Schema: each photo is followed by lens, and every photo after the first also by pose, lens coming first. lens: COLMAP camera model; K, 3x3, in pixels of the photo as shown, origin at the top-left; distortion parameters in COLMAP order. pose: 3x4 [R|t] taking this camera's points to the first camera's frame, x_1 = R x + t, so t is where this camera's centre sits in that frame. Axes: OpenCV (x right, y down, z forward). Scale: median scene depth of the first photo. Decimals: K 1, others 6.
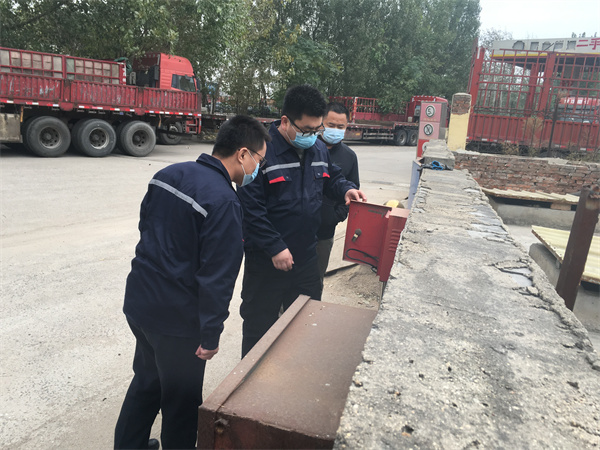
lens RADIAL K [[507.1, 0, 297.5], [0, 507.1, 221.0], [0, 0, 1]] dist [0.078189, -0.090528]
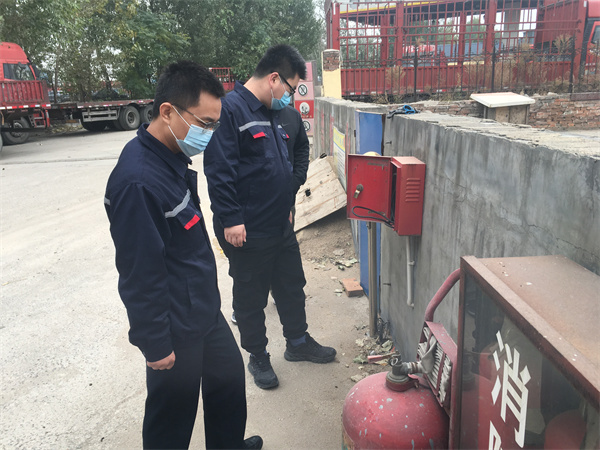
lens RADIAL K [[507.1, 0, 297.5], [0, 507.1, 221.0], [0, 0, 1]] dist [0.078189, -0.090528]
pose [[0.951972, -0.187065, 0.242398, -0.034258], [0.173970, 0.981926, 0.074542, -0.001783], [-0.251961, -0.028792, 0.967309, 0.019043]]
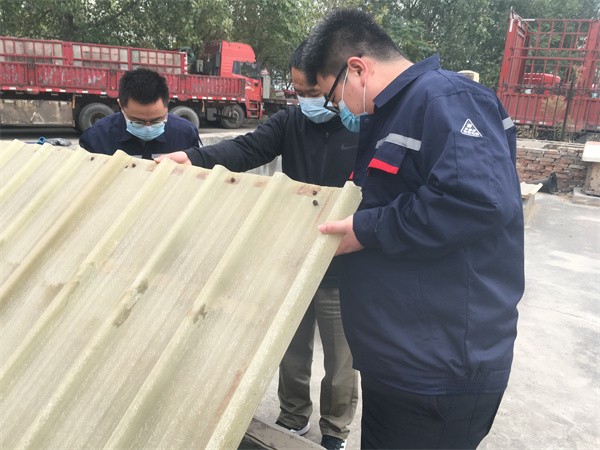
lens RADIAL K [[507.1, 0, 297.5], [0, 507.1, 221.0], [0, 0, 1]] dist [0.078189, -0.090528]
pose [[0.967990, 0.041389, -0.247553, 0.181443], [-0.033900, 0.998832, 0.034442, 0.000391], [0.248689, -0.024947, 0.968262, 0.012531]]
